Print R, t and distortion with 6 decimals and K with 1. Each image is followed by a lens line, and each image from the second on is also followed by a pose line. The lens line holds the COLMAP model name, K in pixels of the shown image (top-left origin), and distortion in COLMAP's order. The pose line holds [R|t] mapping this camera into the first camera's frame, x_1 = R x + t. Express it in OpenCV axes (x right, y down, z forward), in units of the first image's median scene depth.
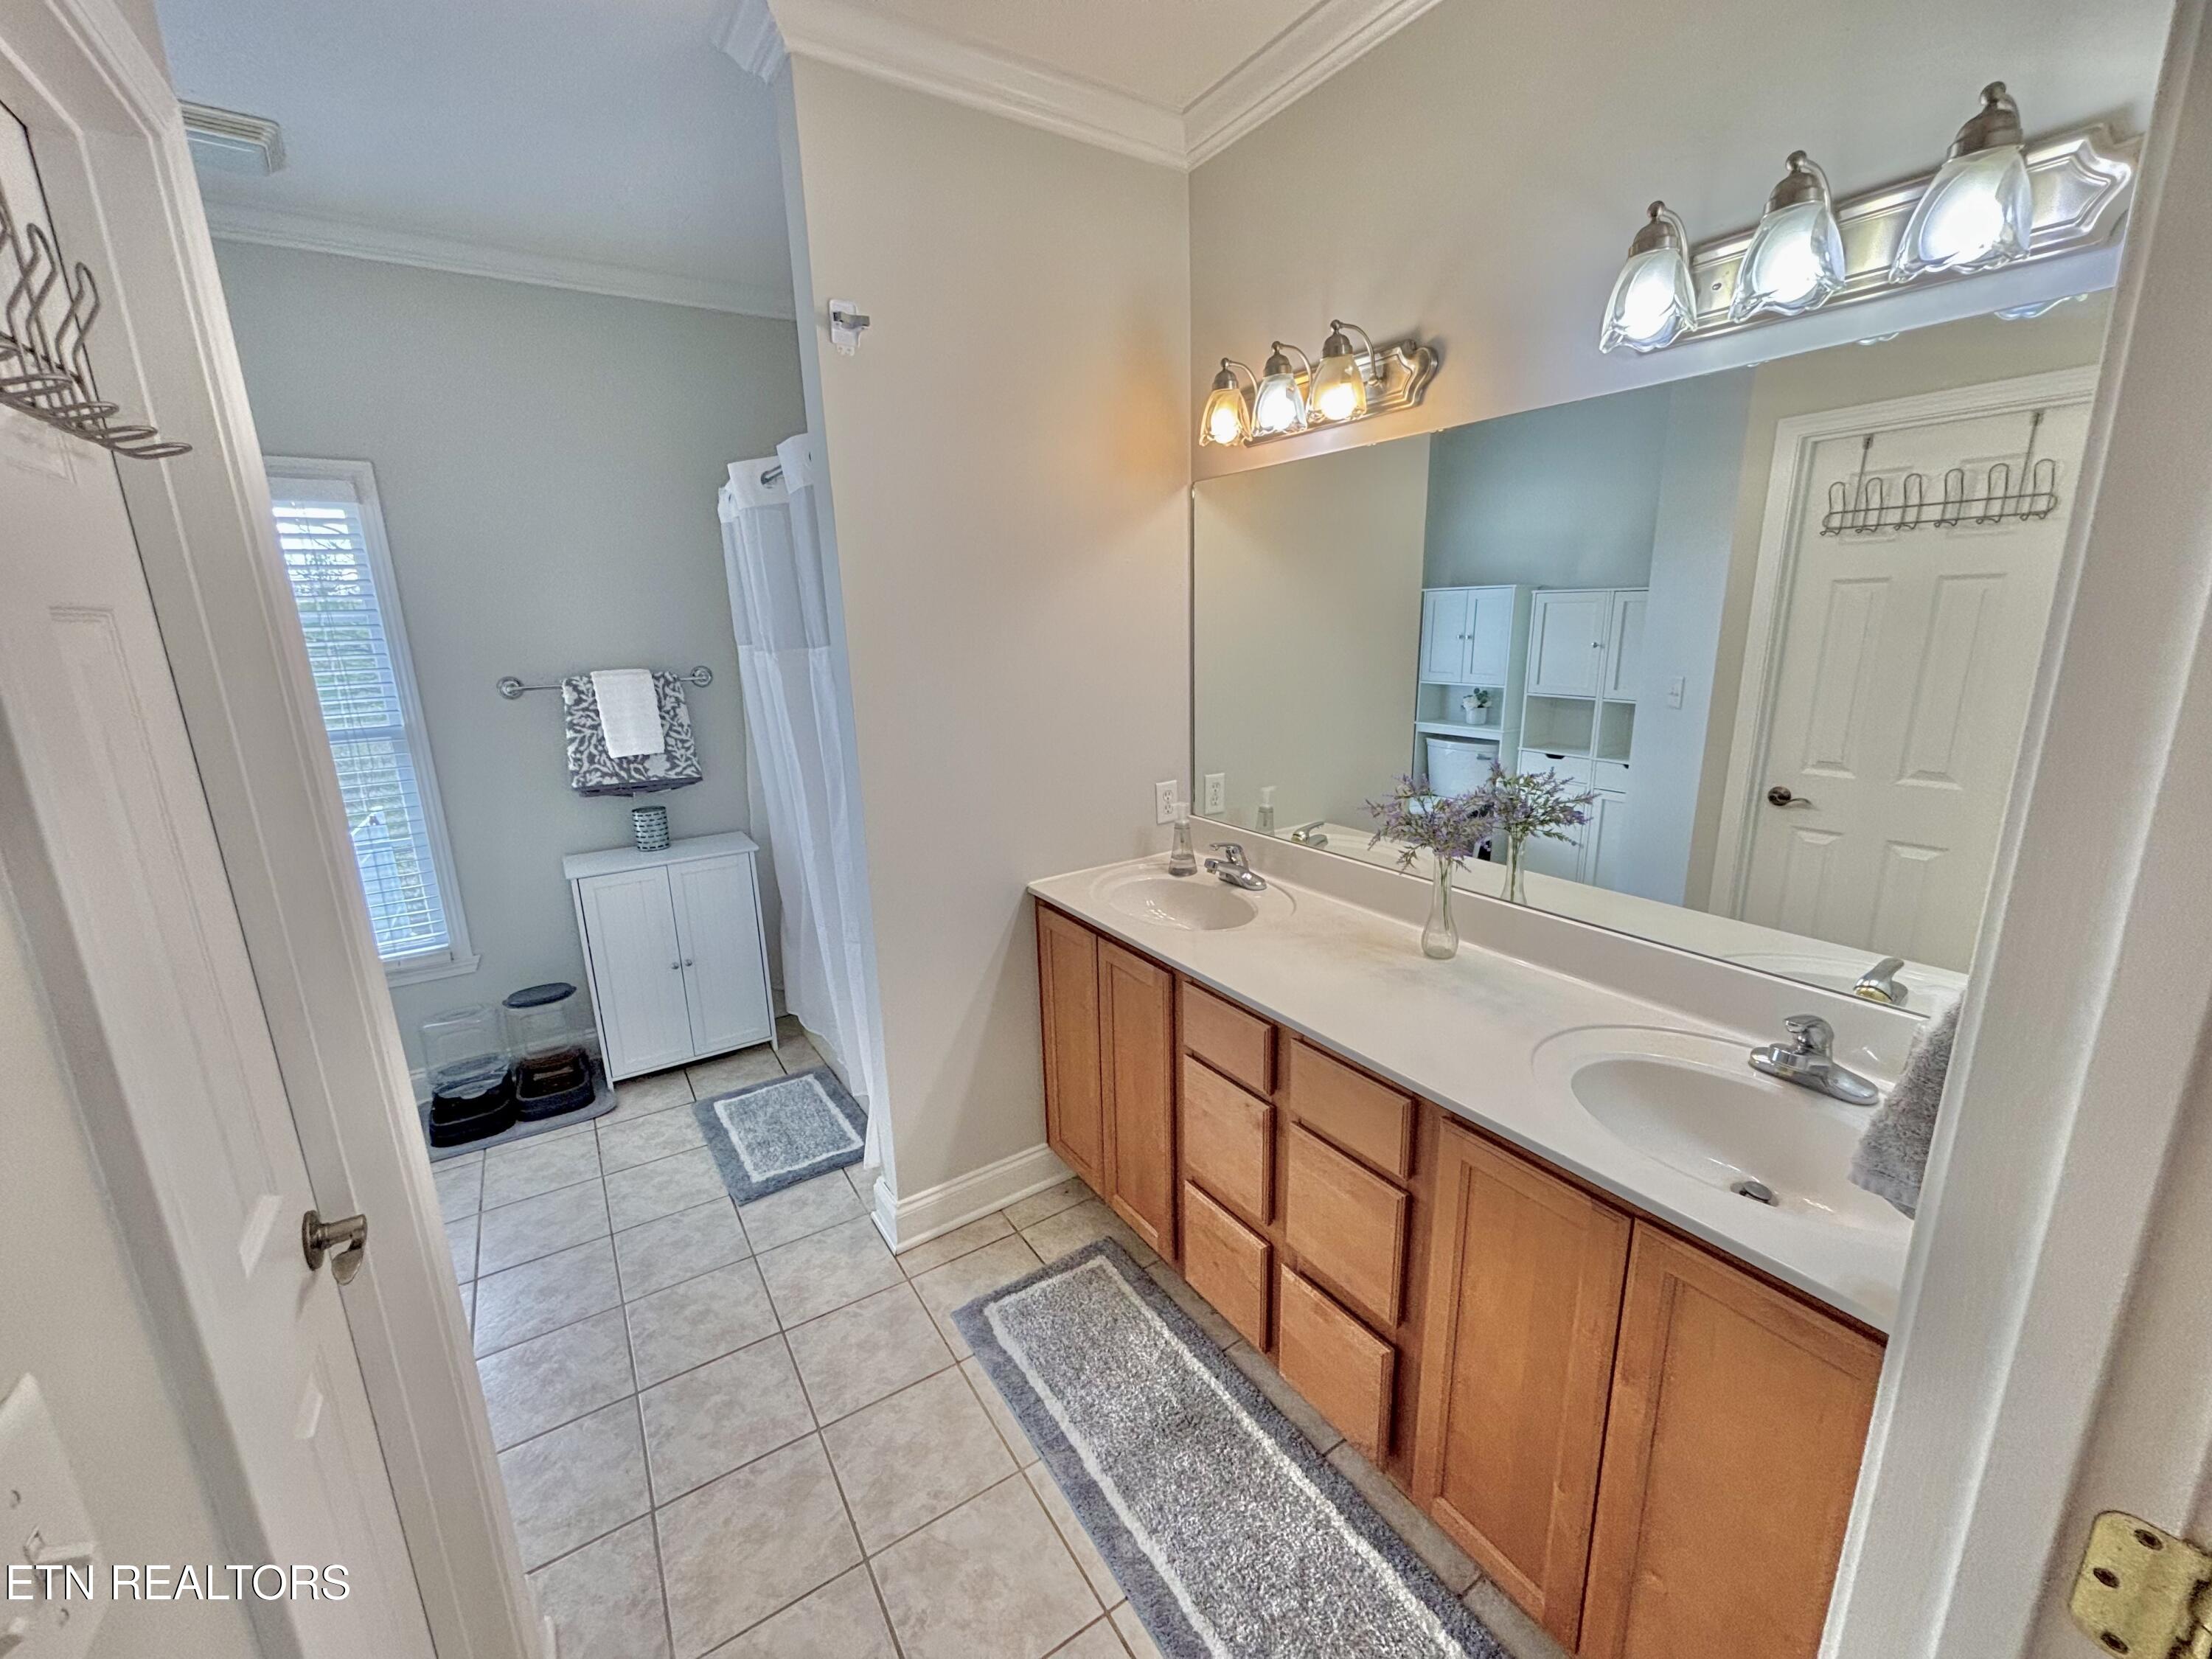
lens RADIAL K [[887.5, 0, 1099.3], [0, 887.5, 825.7], [0, 0, 1]] dist [-0.001816, -0.000121]
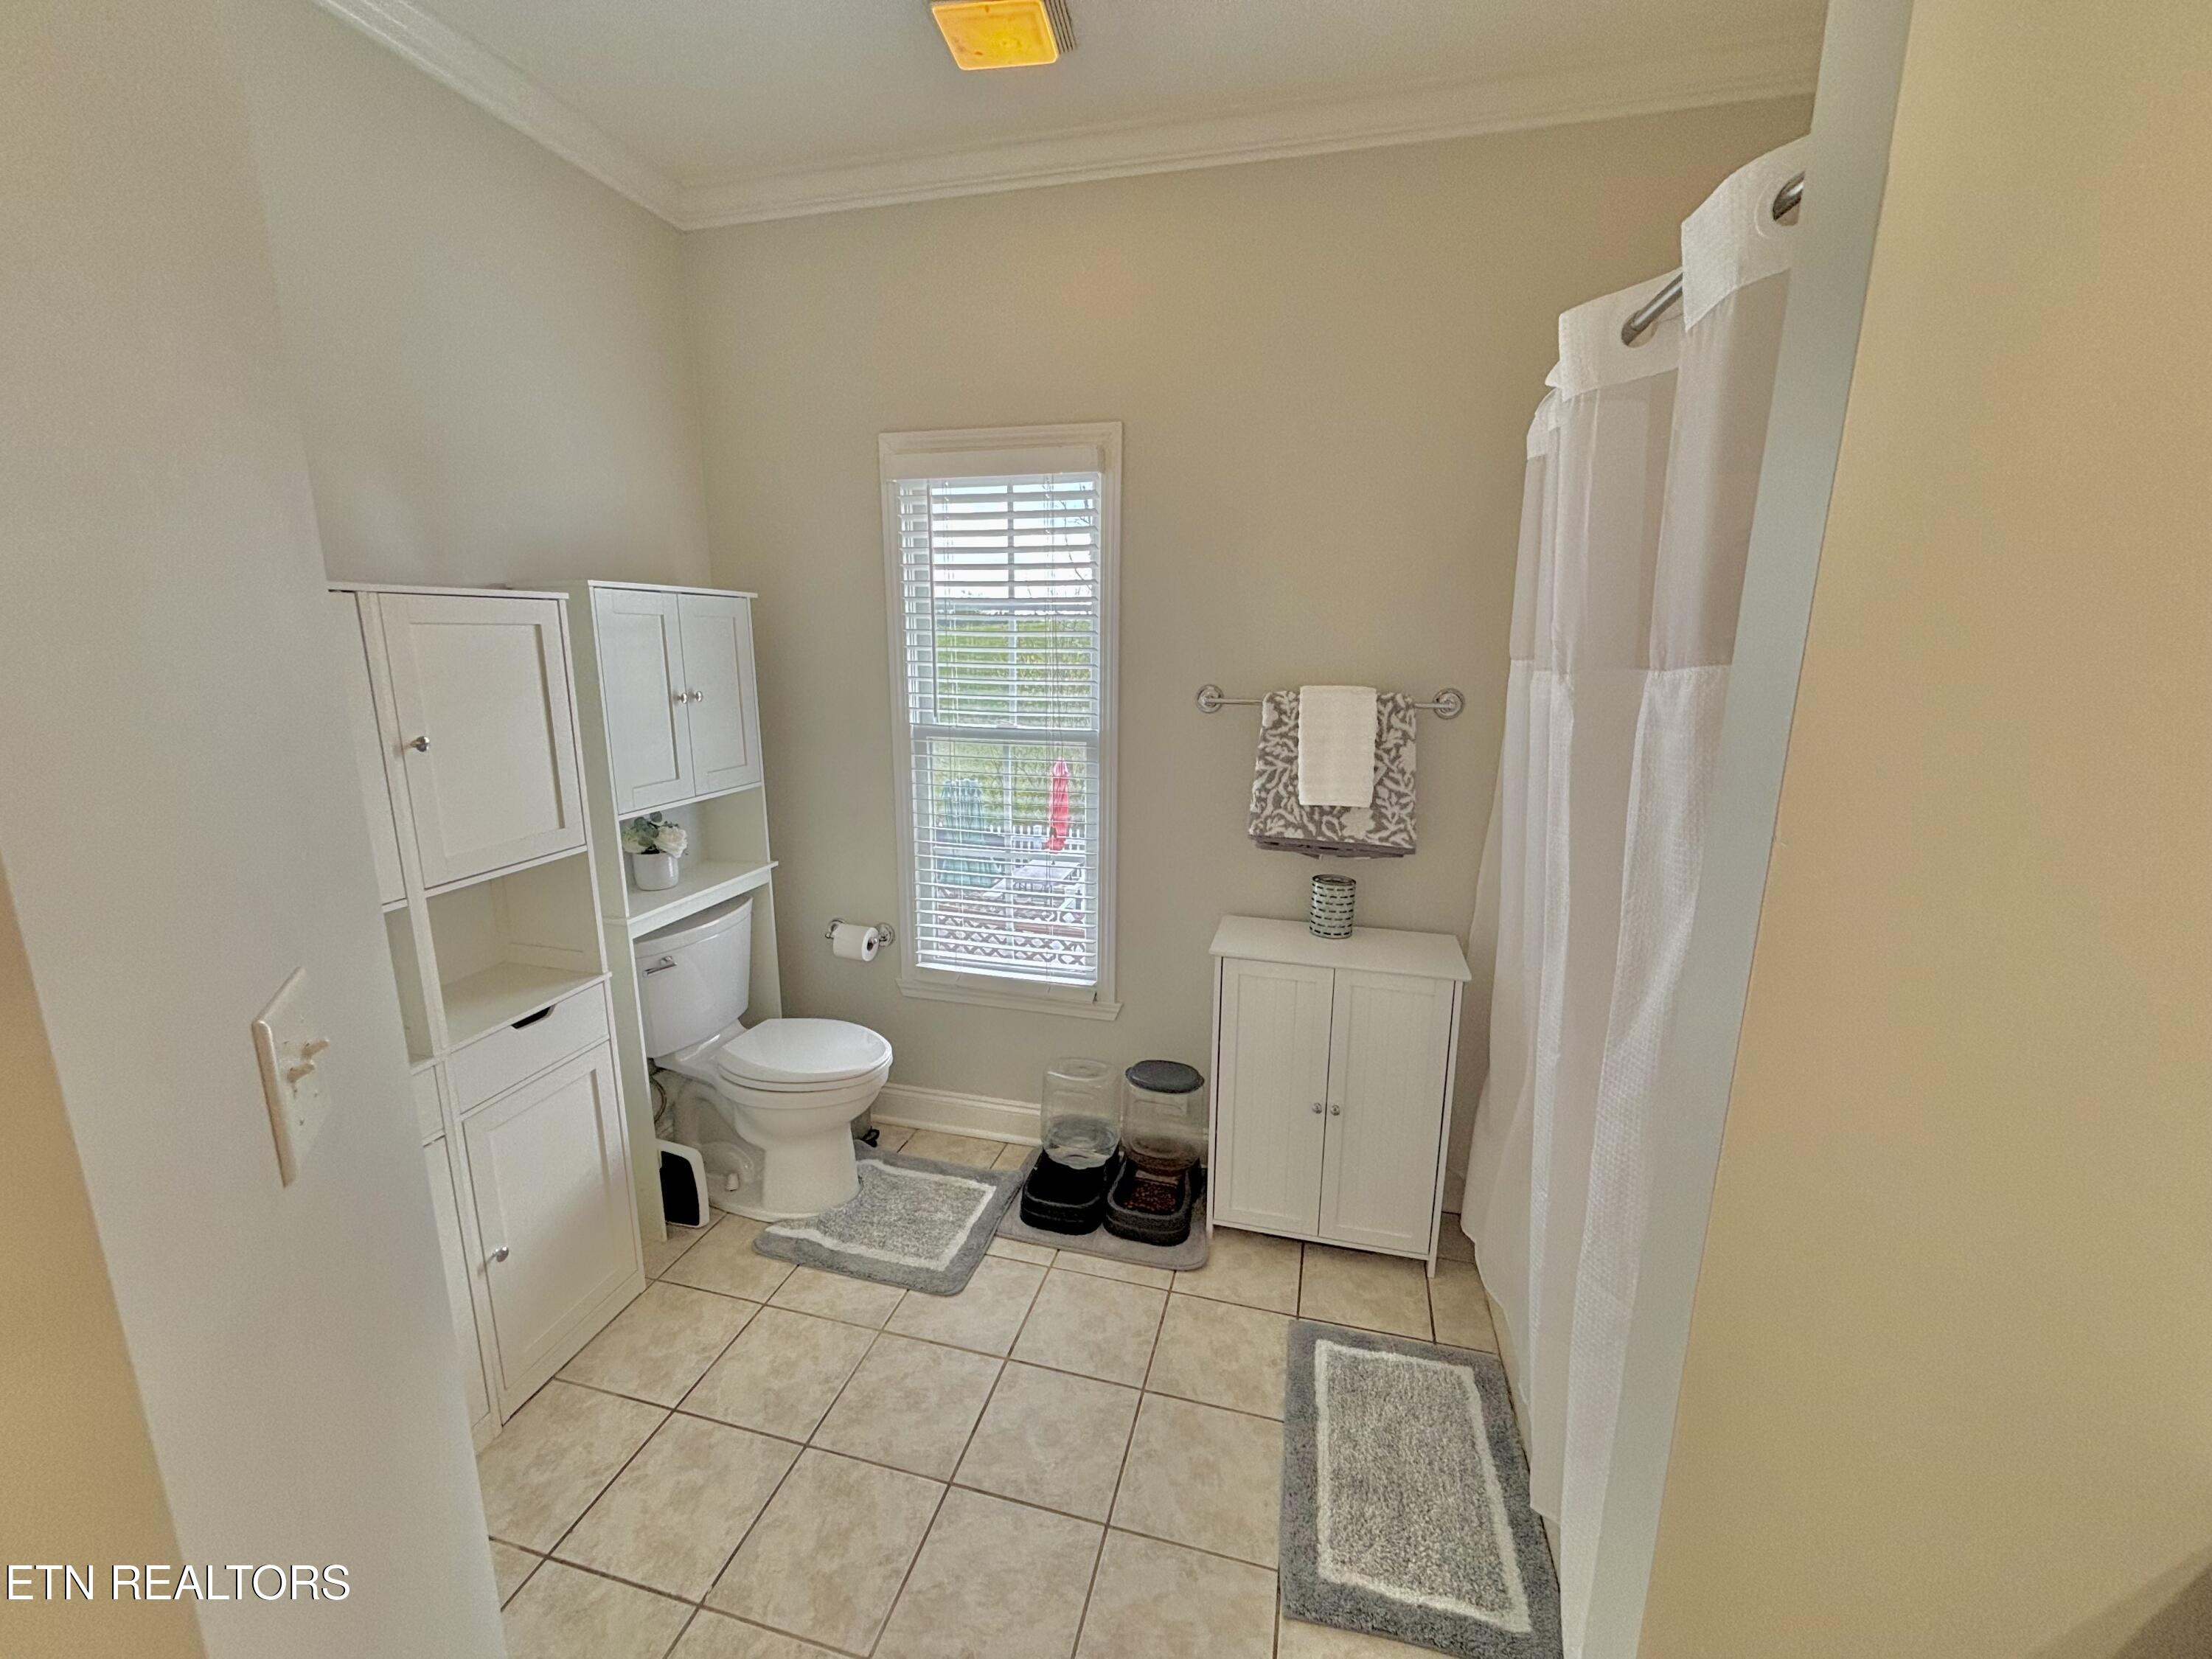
lens RADIAL K [[887.5, 0, 1099.3], [0, 887.5, 825.7], [0, 0, 1]] dist [-0.001816, -0.000121]
pose [[0.677053, 0.182388, -0.712976, -0.139436], [-0.198697, 0.978128, 0.061532, -0.071895], [0.708604, 0.100006, 0.698484, 0.377528]]
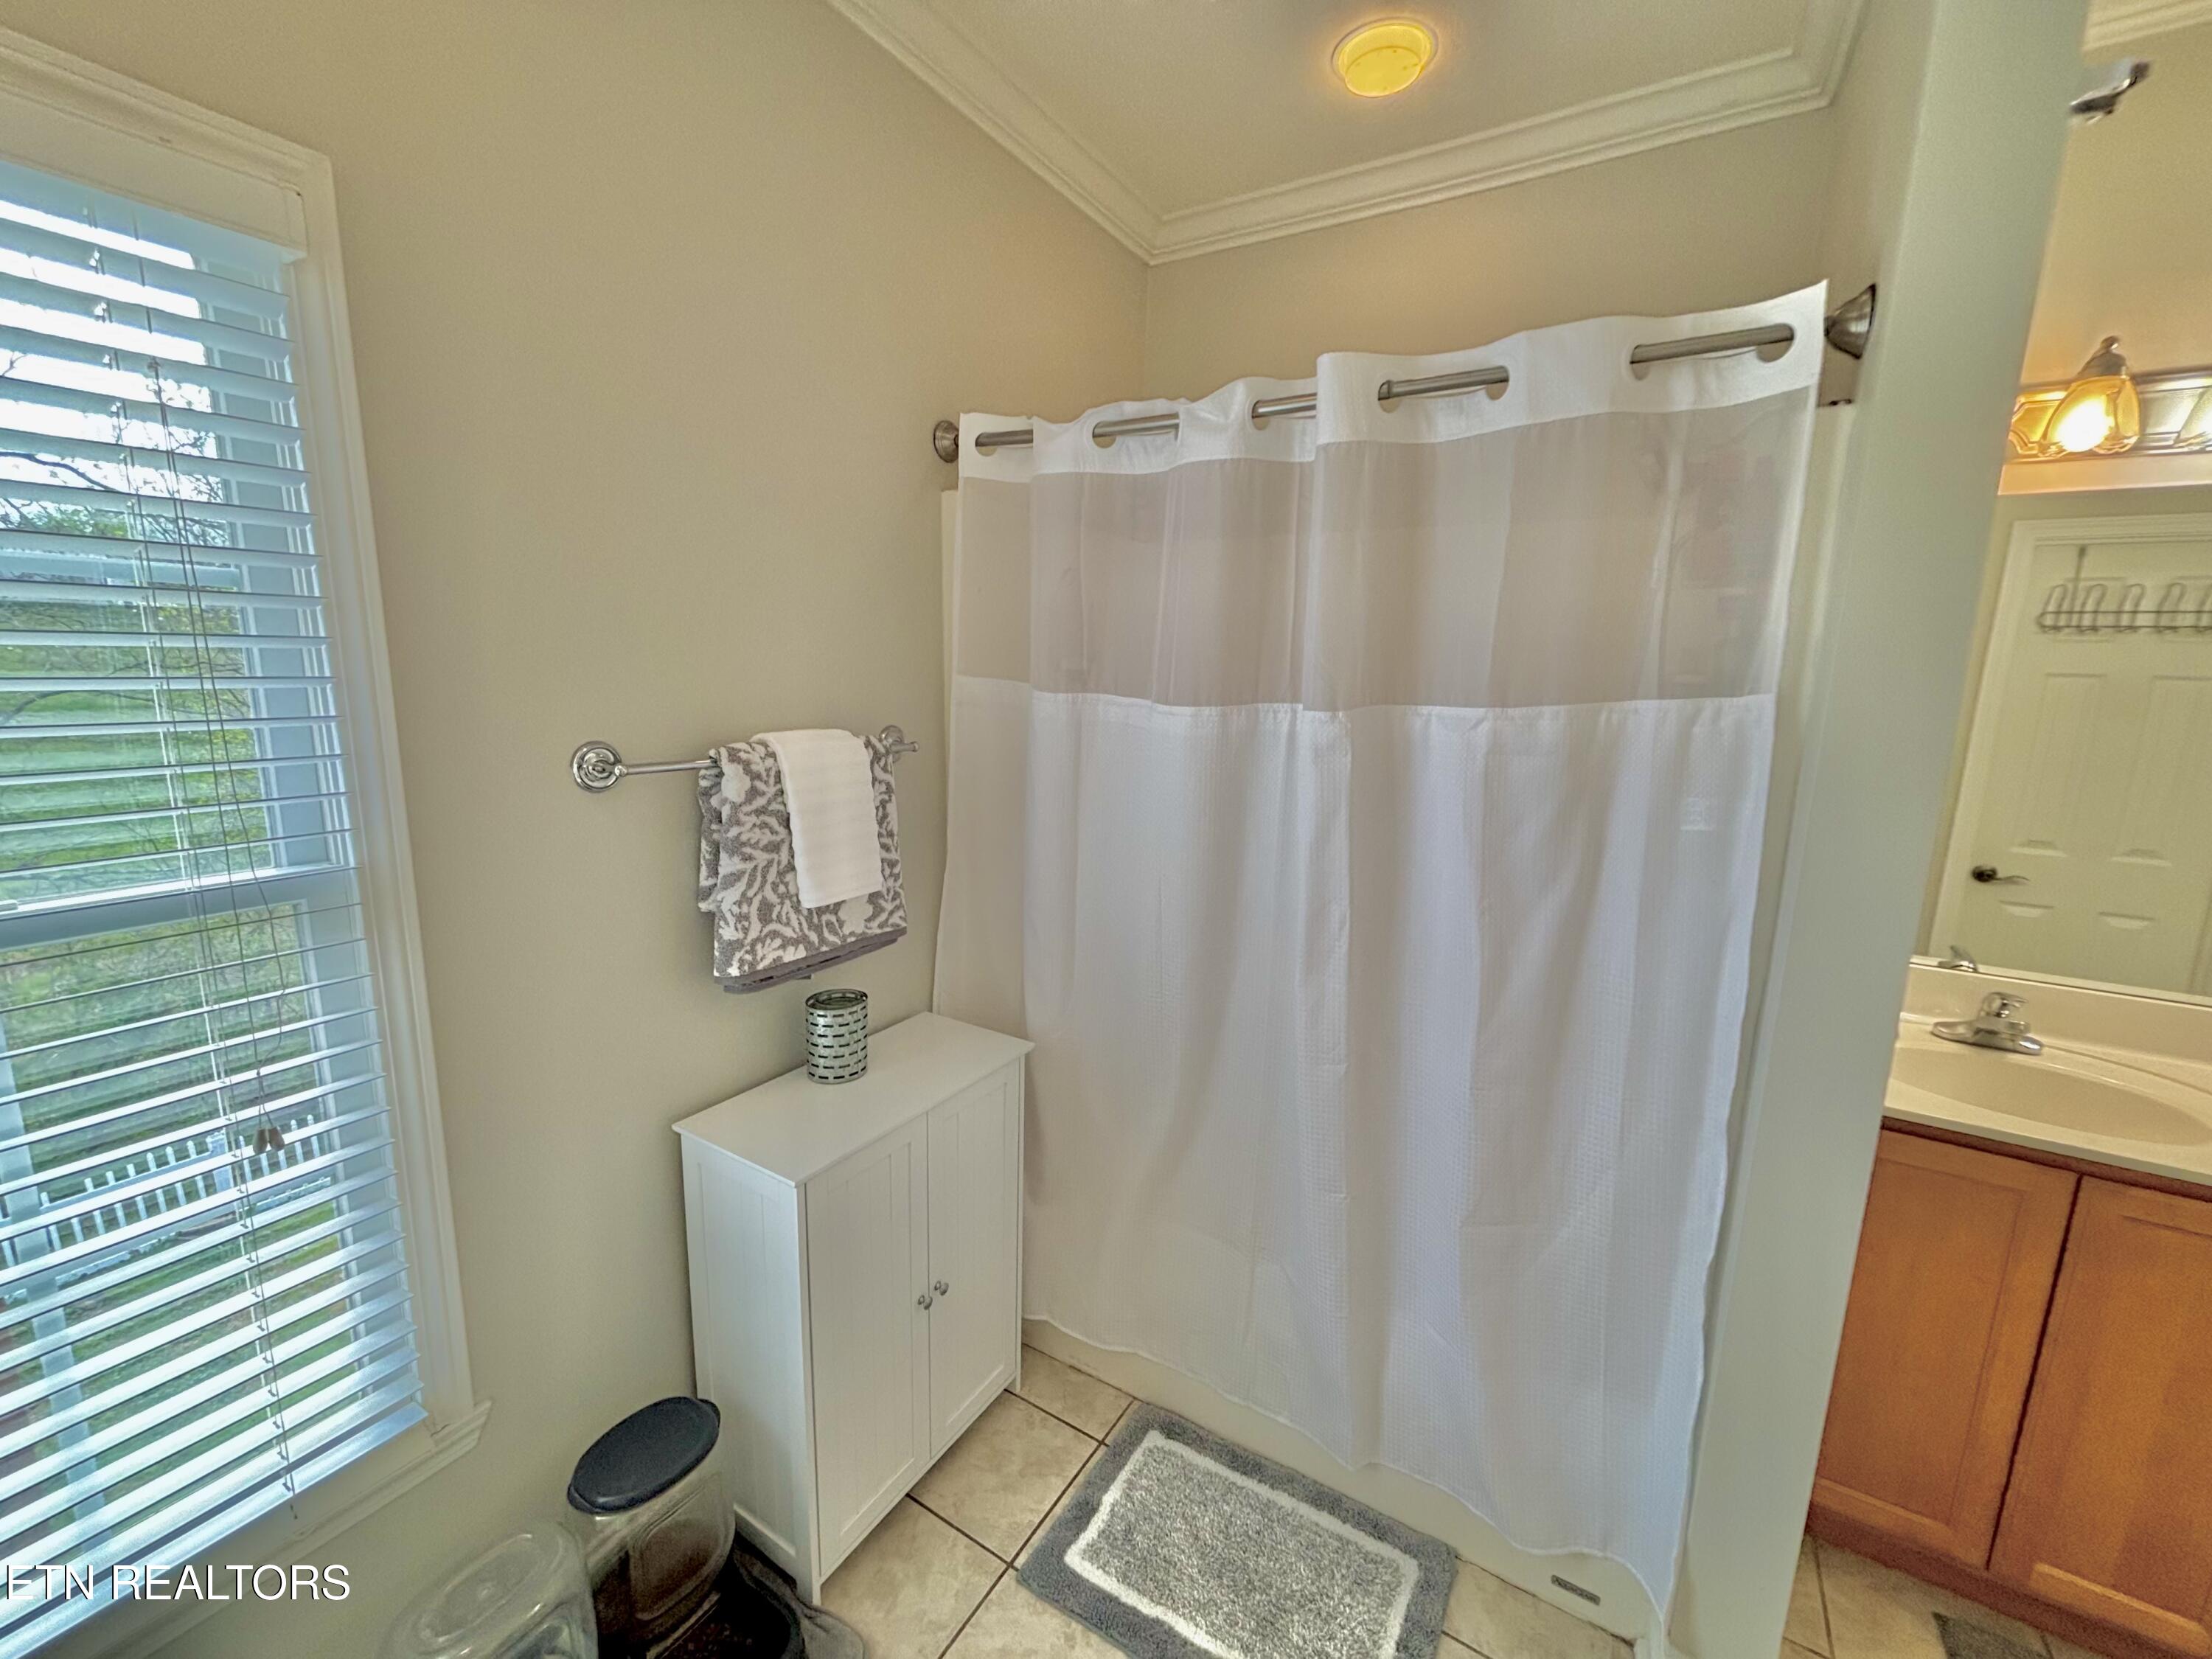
lens RADIAL K [[899.2, 0, 1109.1], [0, 899.2, 833.0], [0, 0, 1]] dist [0.003493, -0.000163]
pose [[0.895863, -0.028326, 0.443426, -0.625516], [0.053391, 0.997598, -0.044141, -0.087665], [-0.441110, 0.063219, 0.895223, 0.482648]]
